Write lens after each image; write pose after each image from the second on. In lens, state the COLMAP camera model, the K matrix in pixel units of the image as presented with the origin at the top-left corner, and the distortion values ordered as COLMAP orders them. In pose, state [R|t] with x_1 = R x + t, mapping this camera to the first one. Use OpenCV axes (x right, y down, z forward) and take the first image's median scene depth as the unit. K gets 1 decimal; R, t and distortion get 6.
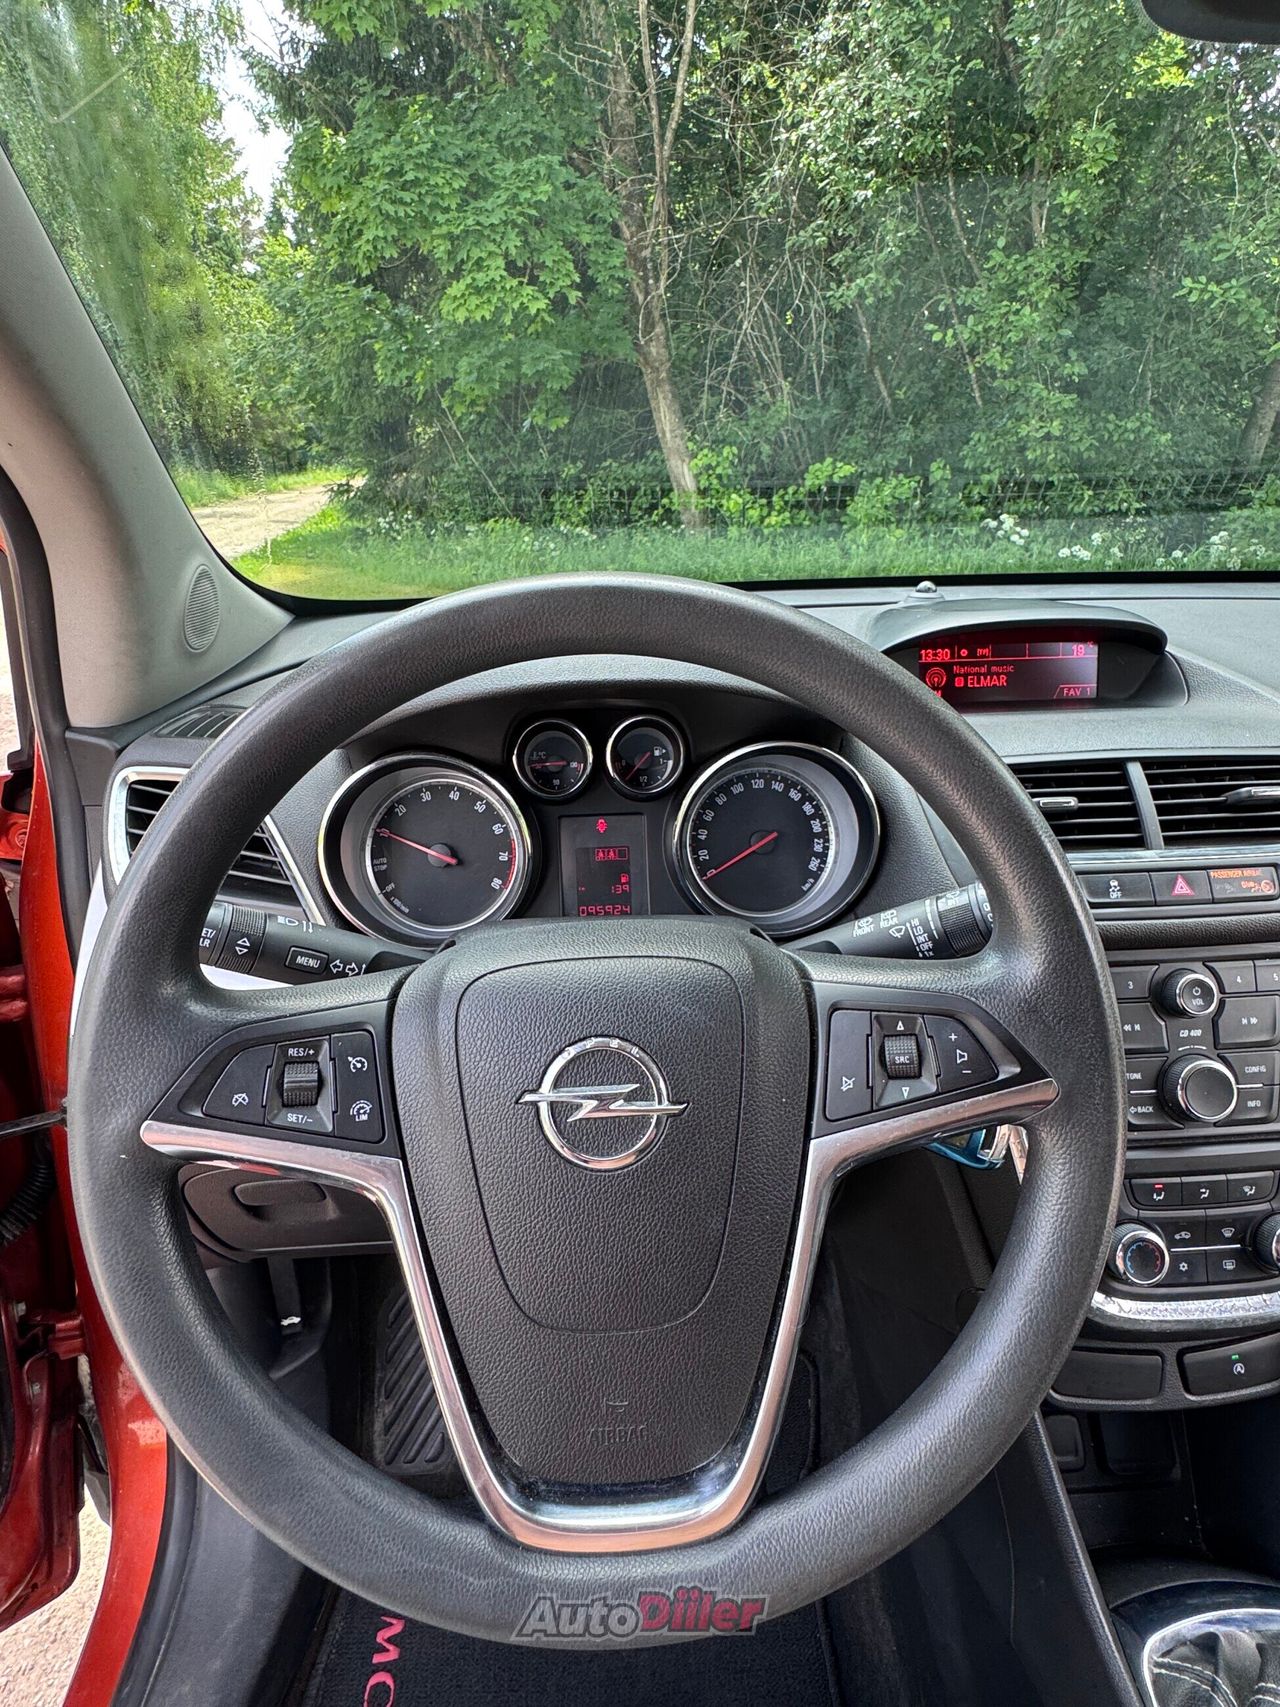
lens RADIAL K [[953.9, 0, 636.3], [0, 953.9, 821.0], [0, 0, 1]] dist [0.001618, 0.001519]
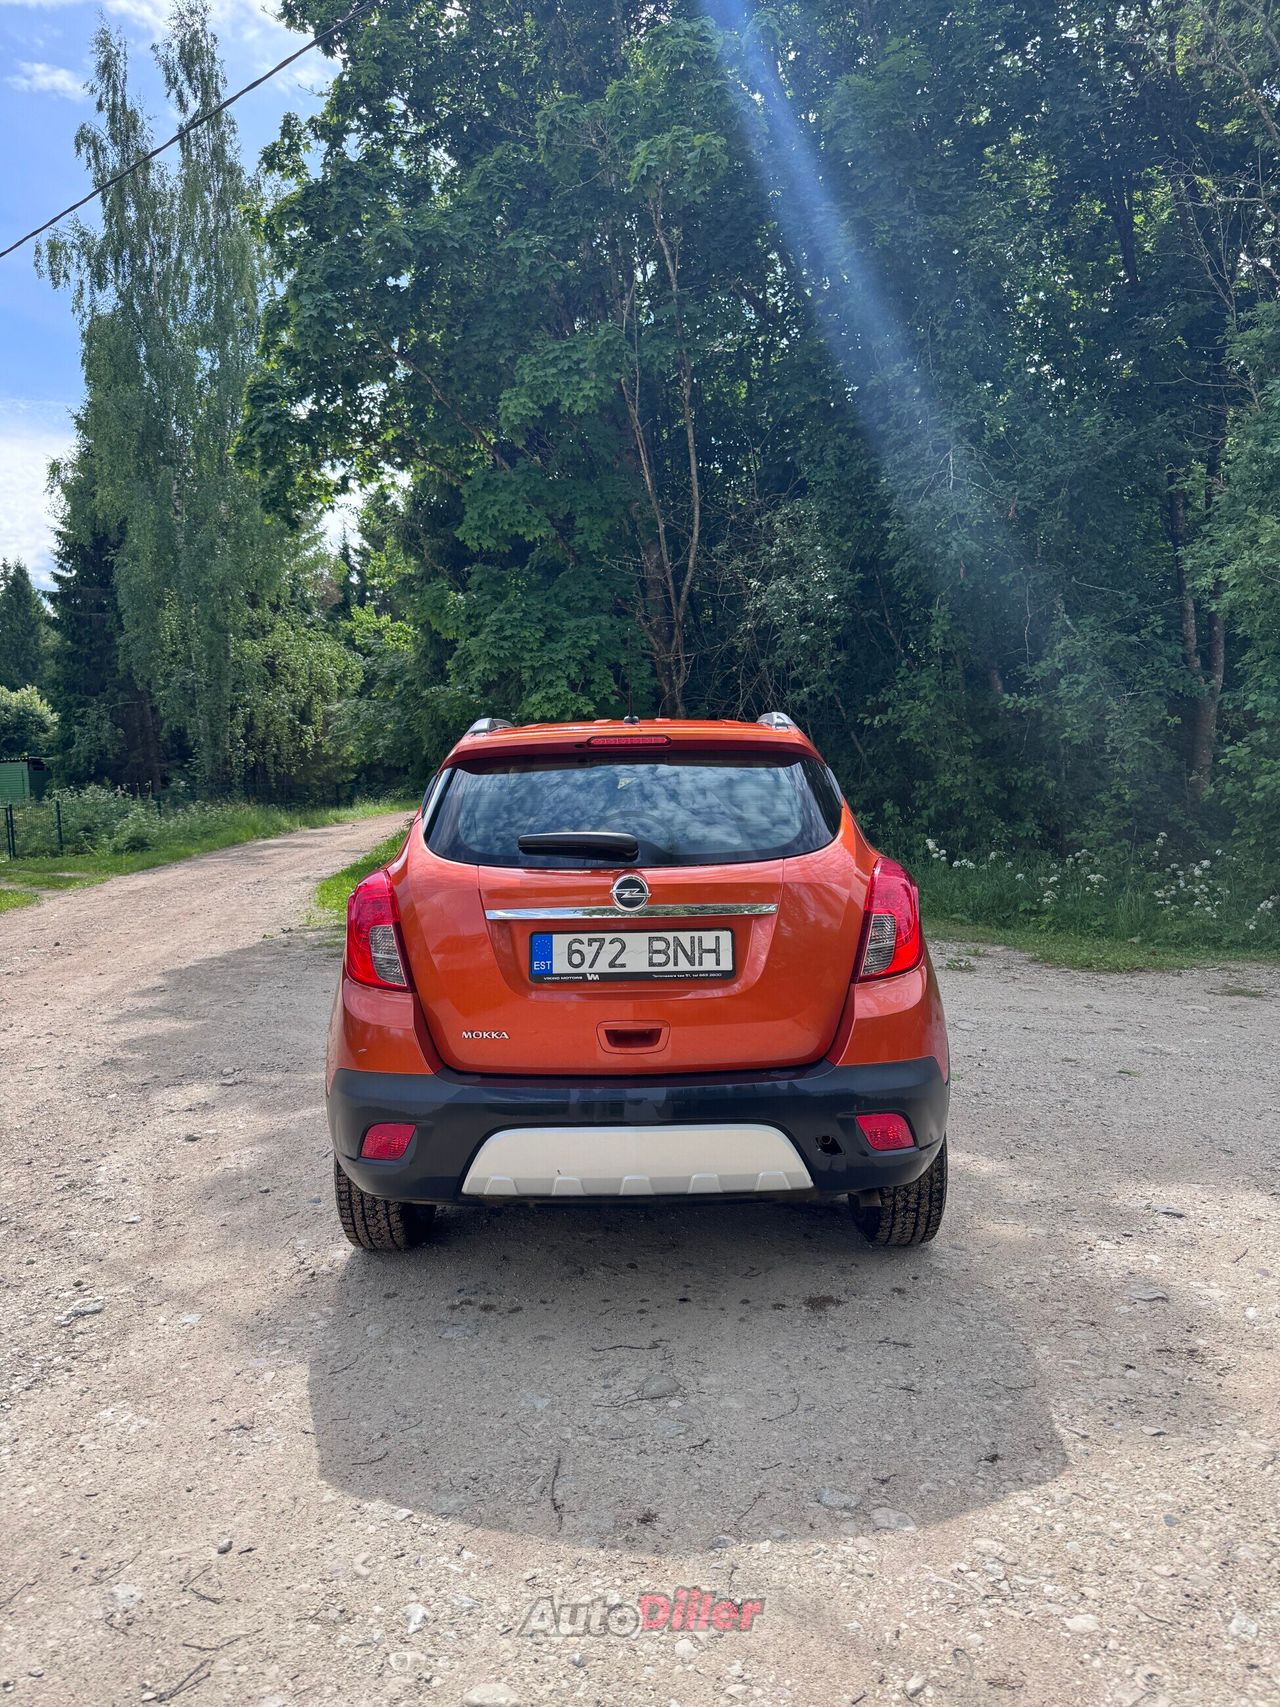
lens RADIAL K [[1275.4, 0, 640.0], [0, 1275.4, 853.5], [0, 0, 1]] dist [0.060220, -0.102054]
pose [[0.997898, -0.001878, -0.064782, 0.106405], [-0.017798, 0.953208, -0.301792, 0.279410], [0.062317, 0.302310, 0.951170, -0.827347]]
